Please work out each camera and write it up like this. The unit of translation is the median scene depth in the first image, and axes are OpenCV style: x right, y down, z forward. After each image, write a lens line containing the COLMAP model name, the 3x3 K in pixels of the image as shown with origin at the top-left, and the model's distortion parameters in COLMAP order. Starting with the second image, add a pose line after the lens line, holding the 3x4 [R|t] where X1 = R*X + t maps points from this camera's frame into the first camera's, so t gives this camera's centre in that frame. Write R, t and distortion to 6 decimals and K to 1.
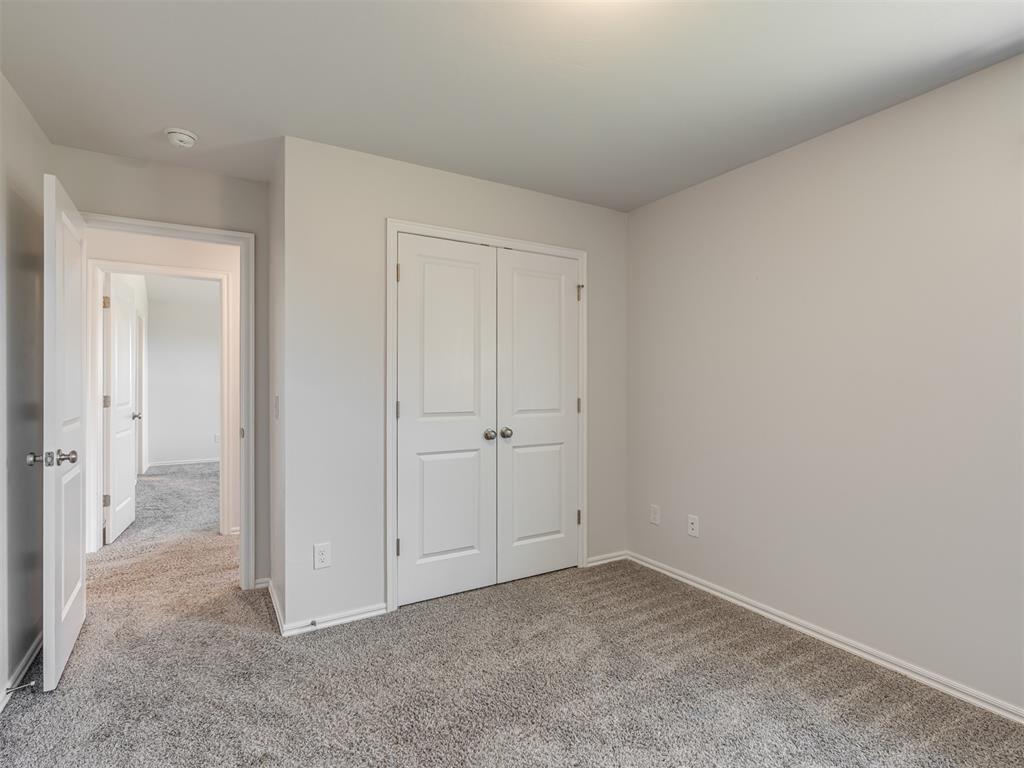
lens RADIAL K [[519.7, 0, 510.1], [0, 519.7, 376.6], [0, 0, 1]] dist [-0.001671, 0.000759]
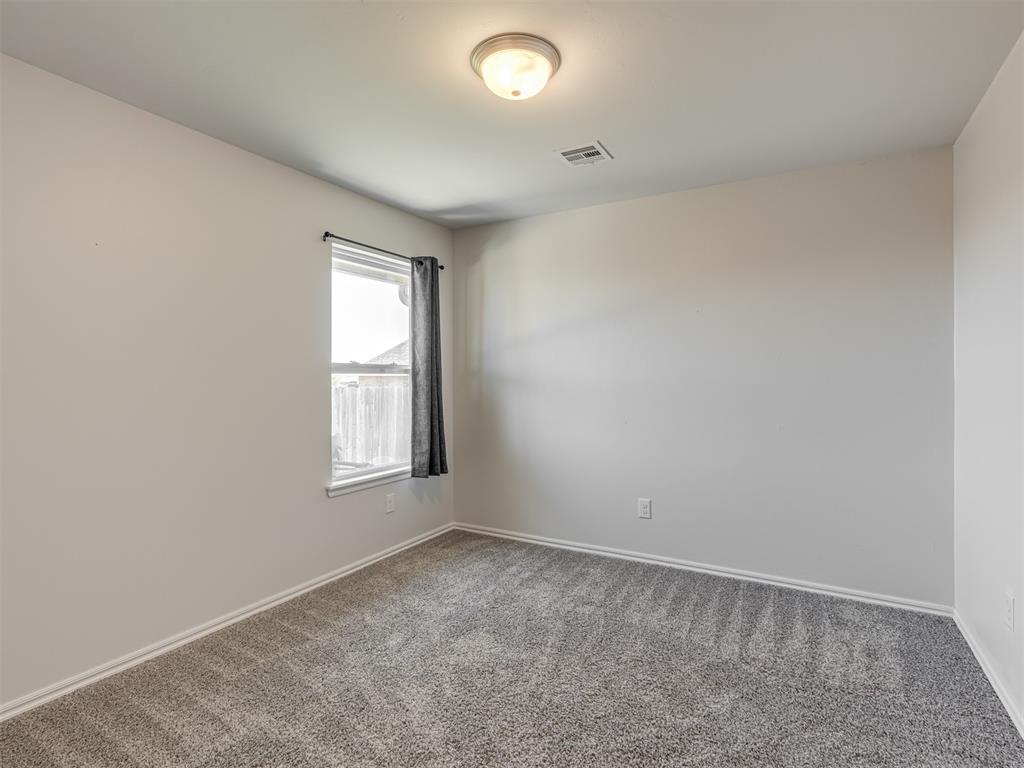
lens RADIAL K [[519.7, 0, 510.1], [0, 519.7, 376.6], [0, 0, 1]] dist [-0.001671, 0.000759]
pose [[-0.484800, 0.001978, 0.874623, -0.718274], [-0.003048, 0.999988, -0.003951, 0.009457], [-0.874620, -0.004581, -0.484788, 1.217435]]
